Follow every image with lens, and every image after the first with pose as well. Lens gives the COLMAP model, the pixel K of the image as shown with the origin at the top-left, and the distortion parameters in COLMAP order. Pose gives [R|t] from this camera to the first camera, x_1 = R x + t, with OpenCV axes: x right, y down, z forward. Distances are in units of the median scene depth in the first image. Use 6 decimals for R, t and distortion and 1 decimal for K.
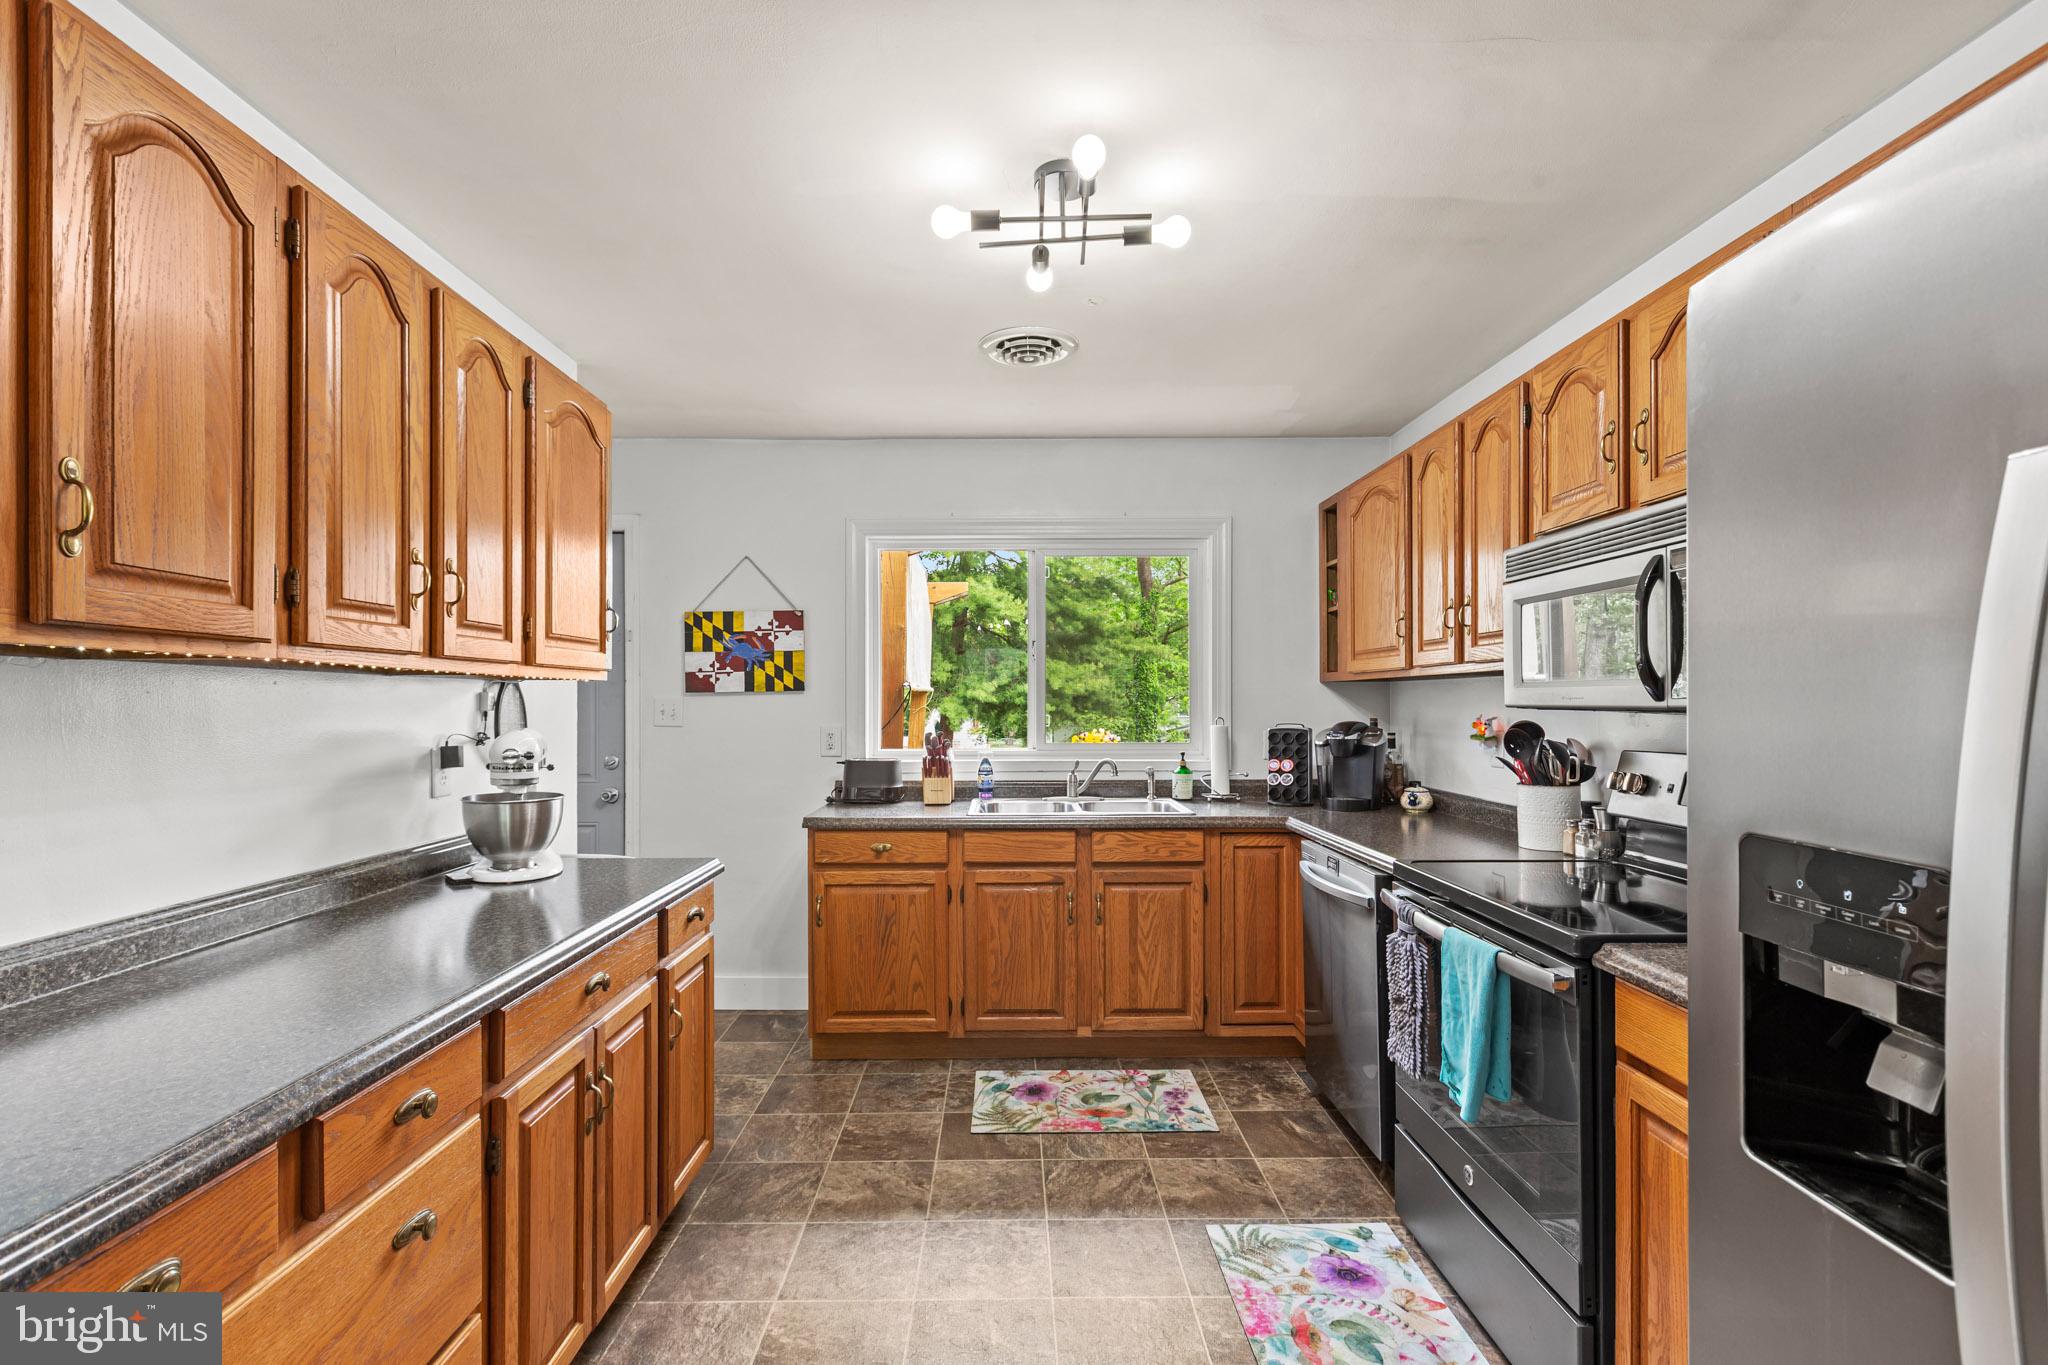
lens RADIAL K [[920.1, 0, 1019.5], [0, 920.1, 708.5], [0, 0, 1]] dist [0.001013, 0.000967]
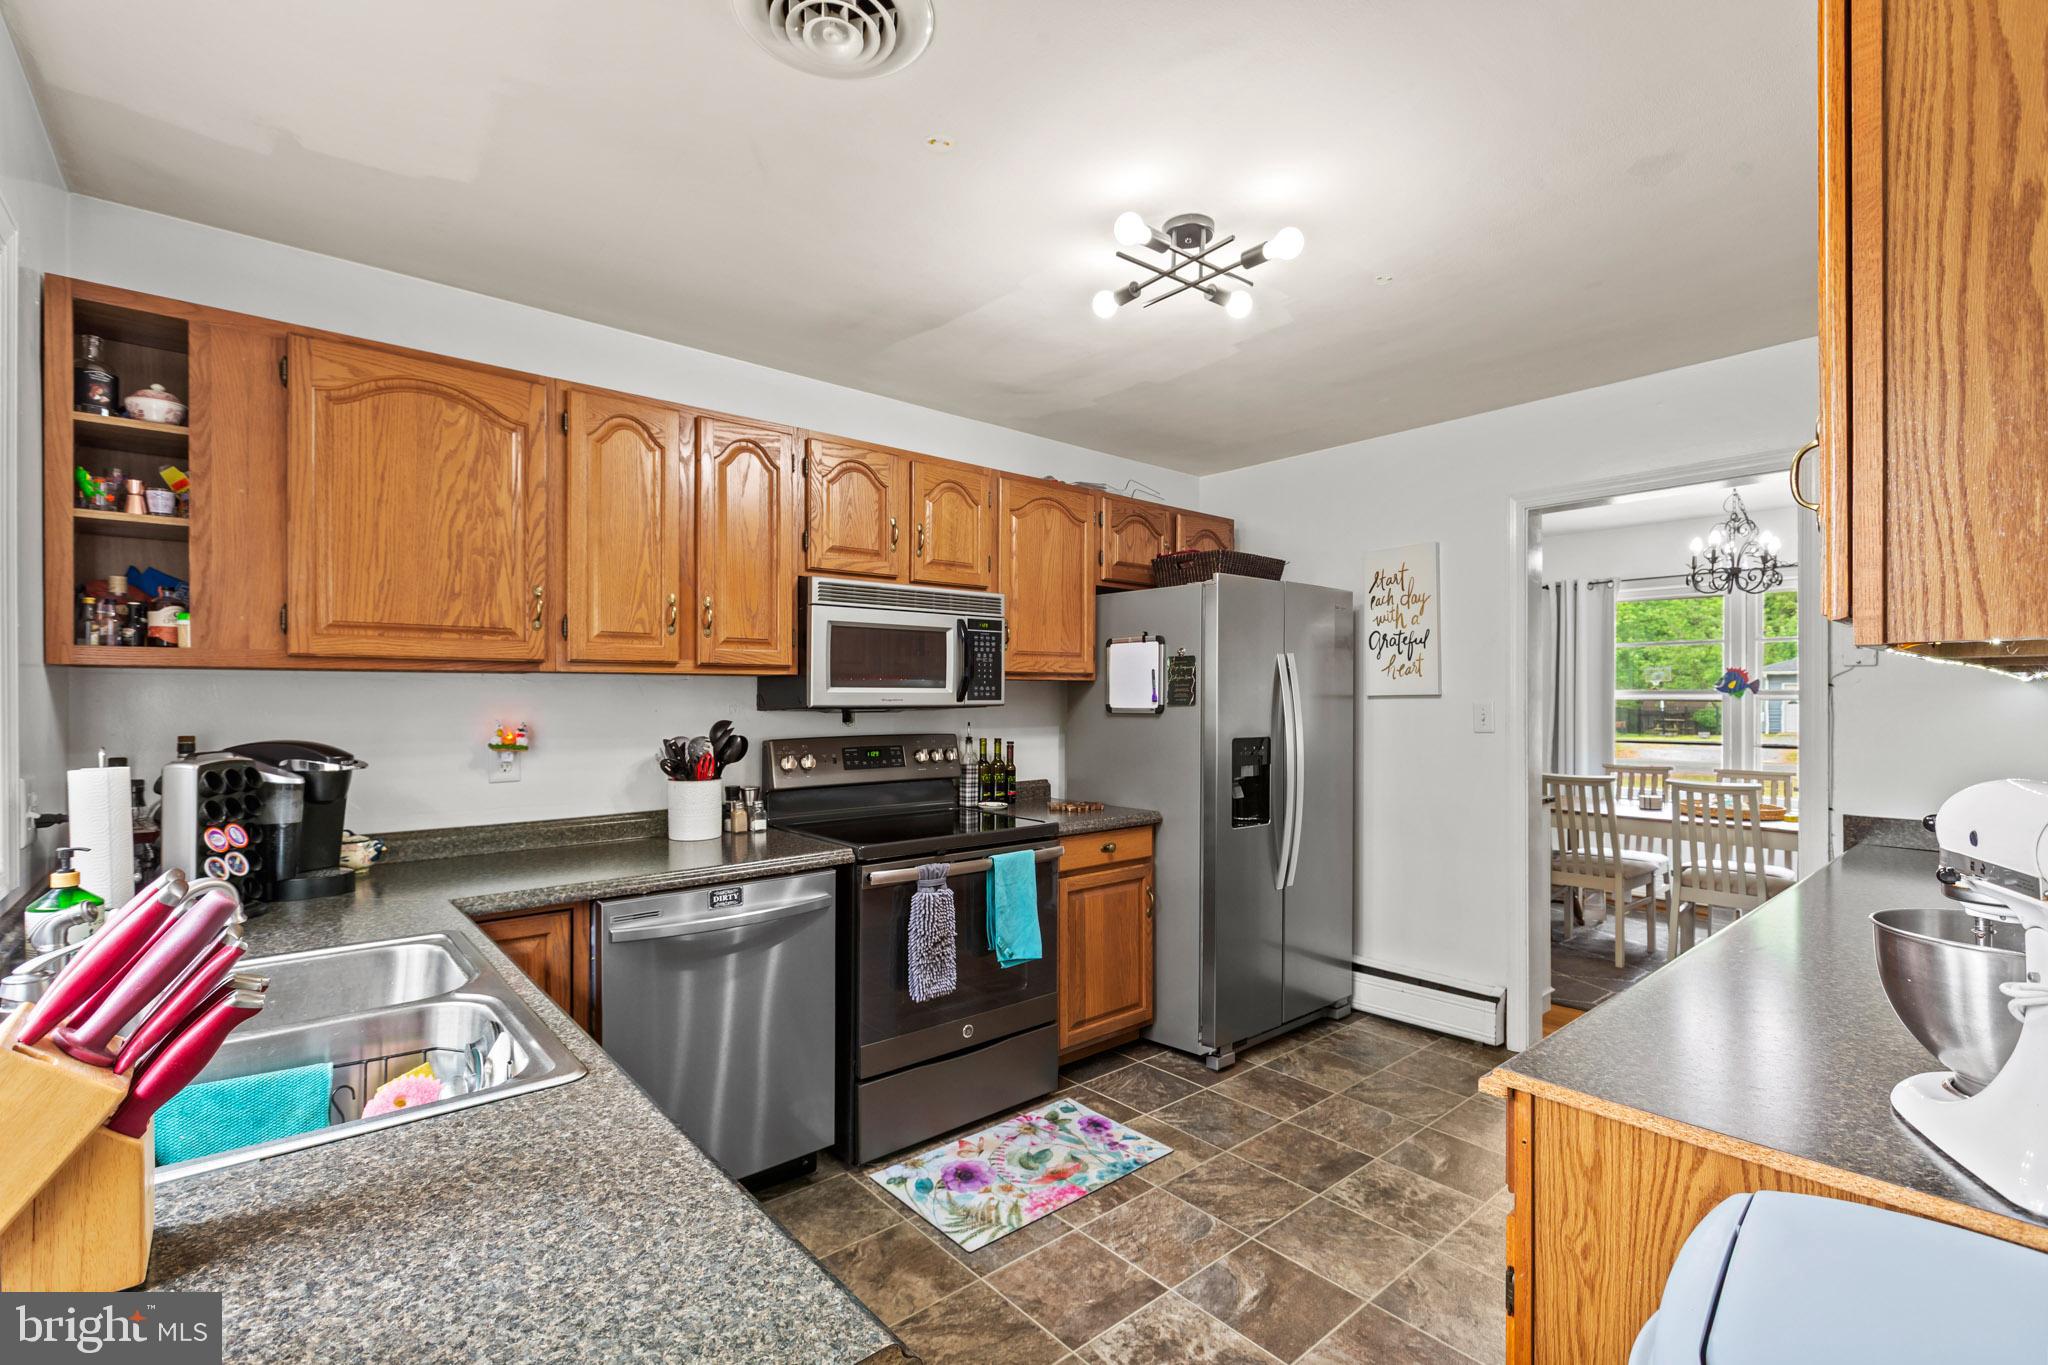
lens RADIAL K [[920.1, 0, 1019.5], [0, 920.1, 708.5], [0, 0, 1]] dist [0.001013, 0.000967]
pose [[-0.648830, -0.003399, 0.760926, -0.478596], [0.010141, 0.999863, 0.013113, -0.011202], [-0.760866, 0.016225, -0.648706, 1.356960]]
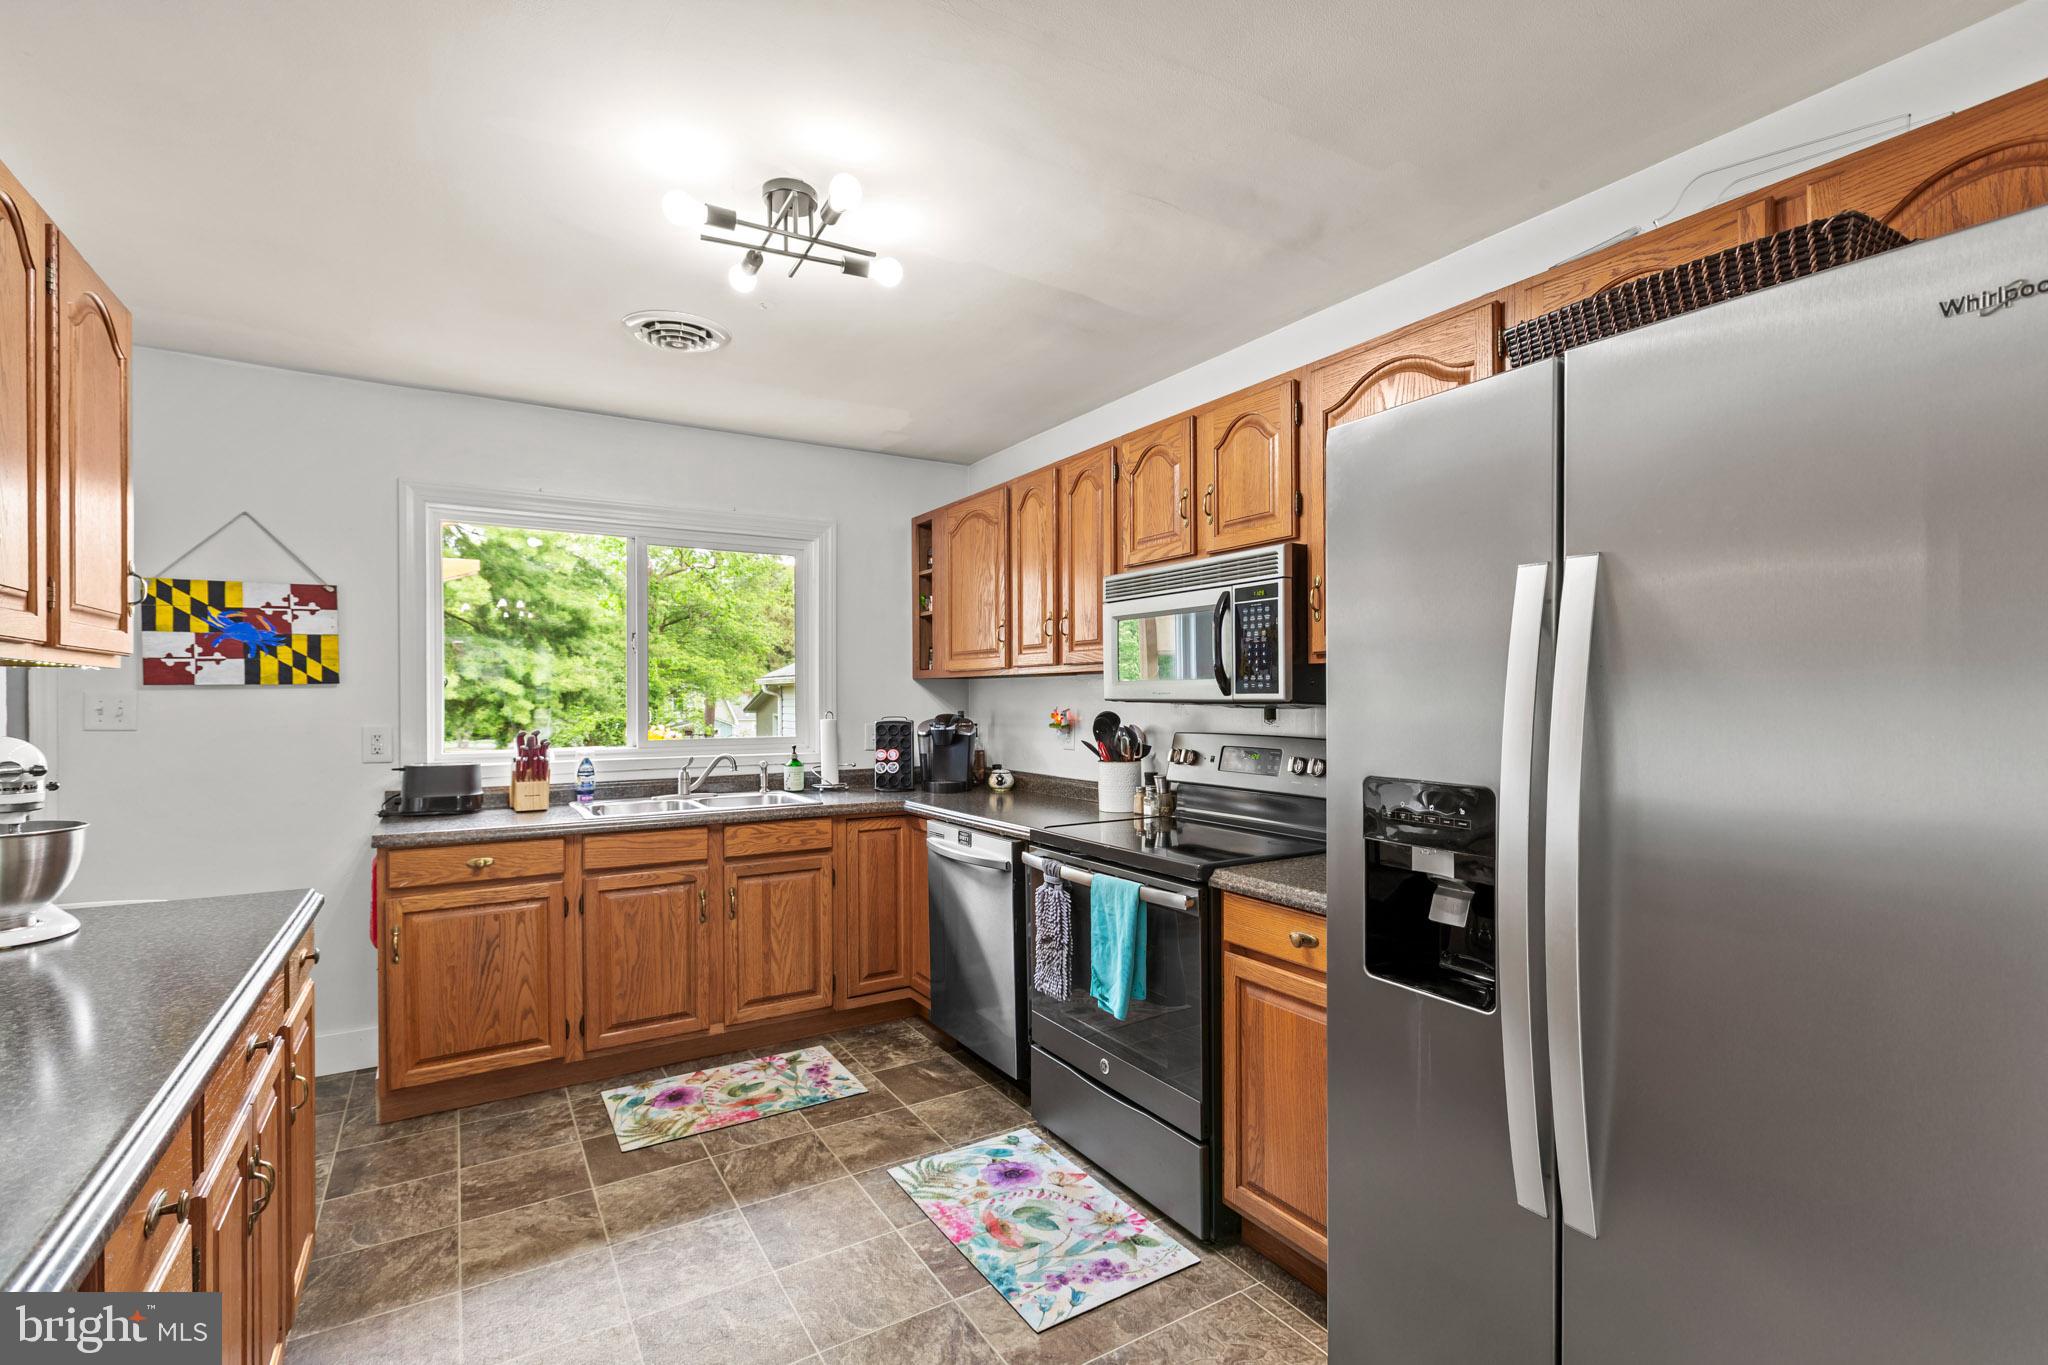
lens RADIAL K [[920.1, 0, 1019.5], [0, 920.1, 708.5], [0, 0, 1]] dist [0.001013, 0.000967]
pose [[0.854689, -0.007381, 0.519089, -0.199334], [0.004791, 0.999968, 0.006329, 0.000707], [-0.519119, -0.002922, 0.854697, -0.021844]]
